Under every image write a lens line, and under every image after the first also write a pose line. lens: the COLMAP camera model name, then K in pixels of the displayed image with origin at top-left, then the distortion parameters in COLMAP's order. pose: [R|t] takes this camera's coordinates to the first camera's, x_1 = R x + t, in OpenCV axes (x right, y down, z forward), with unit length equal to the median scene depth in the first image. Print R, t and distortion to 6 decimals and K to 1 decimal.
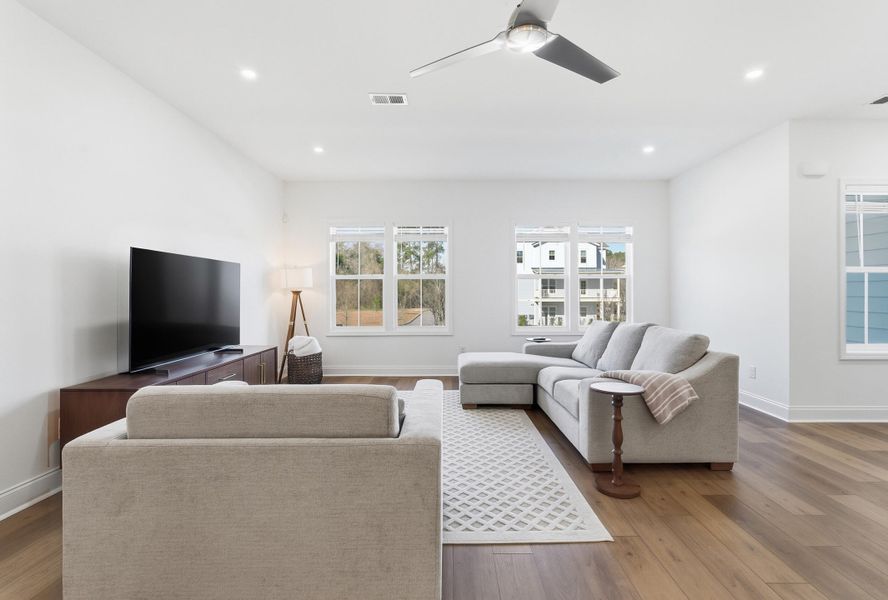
lens RADIAL K [[399.1, 0, 440.2], [0, 399.1, 294.1], [0, 0, 1]] dist [-0.003654, 0.000136]
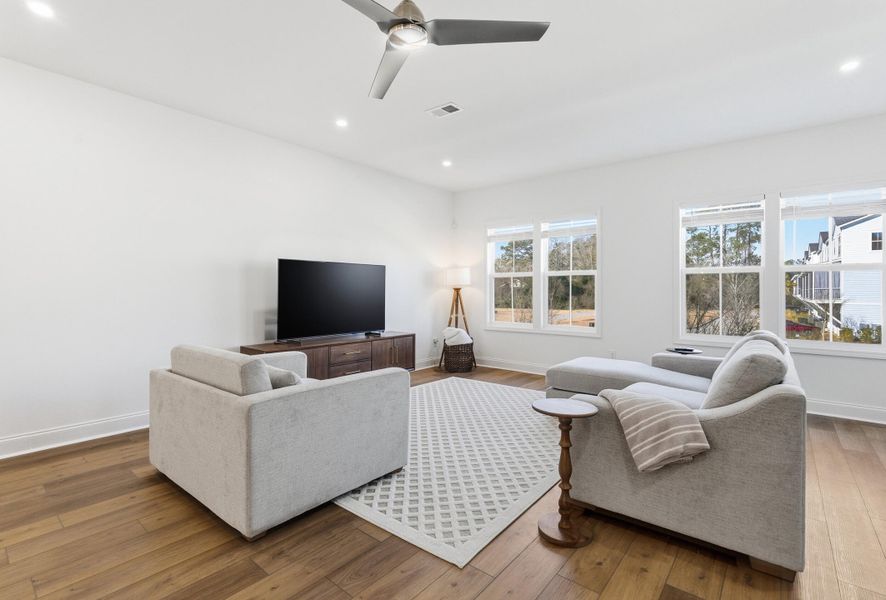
lens RADIAL K [[400.5, 0, 475.8], [0, 400.5, 292.5], [0, 0, 1]] dist [-0.012156, 0.000041]
pose [[0.799861, 0.008396, -0.600127, 0.393208], [-0.007621, 0.999964, 0.003833, 0.000068], [0.600138, 0.001507, 0.799895, 0.121811]]
